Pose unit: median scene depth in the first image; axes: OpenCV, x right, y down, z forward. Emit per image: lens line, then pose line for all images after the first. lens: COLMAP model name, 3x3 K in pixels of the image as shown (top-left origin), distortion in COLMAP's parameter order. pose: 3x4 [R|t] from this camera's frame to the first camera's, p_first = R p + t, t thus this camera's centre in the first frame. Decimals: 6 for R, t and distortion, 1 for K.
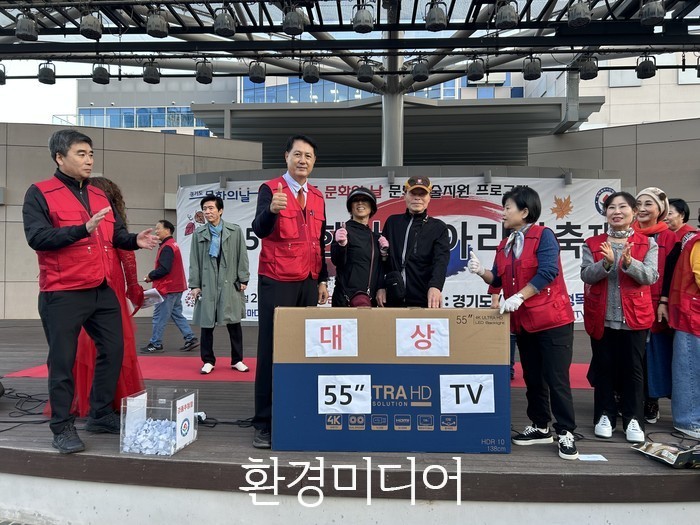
lens RADIAL K [[529.3, 0, 366.9], [0, 529.3, 255.9], [0, 0, 1]] dist [-0.002066, -0.000956]
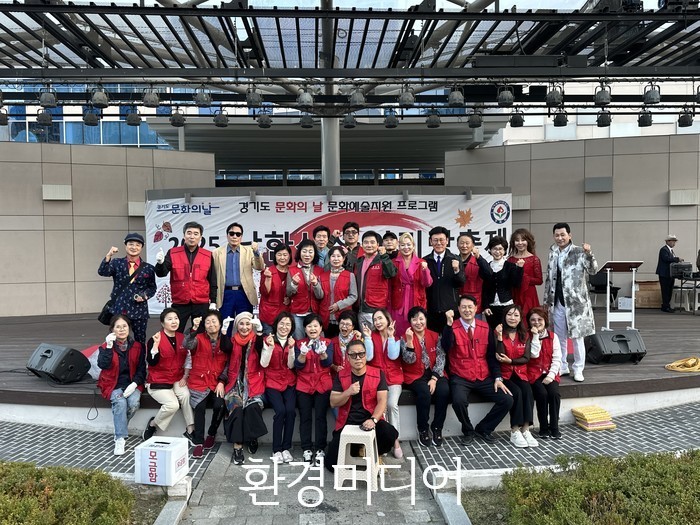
lens RADIAL K [[592.1, 0, 349.3], [0, 592.1, 264.9], [0, 0, 1]] dist [0.005938, -0.003102]
pose [[0.997346, -0.024773, 0.068457, -0.006147], [0.020542, 0.997875, 0.061828, -0.071109], [-0.069843, -0.060258, 0.995736, -0.392617]]
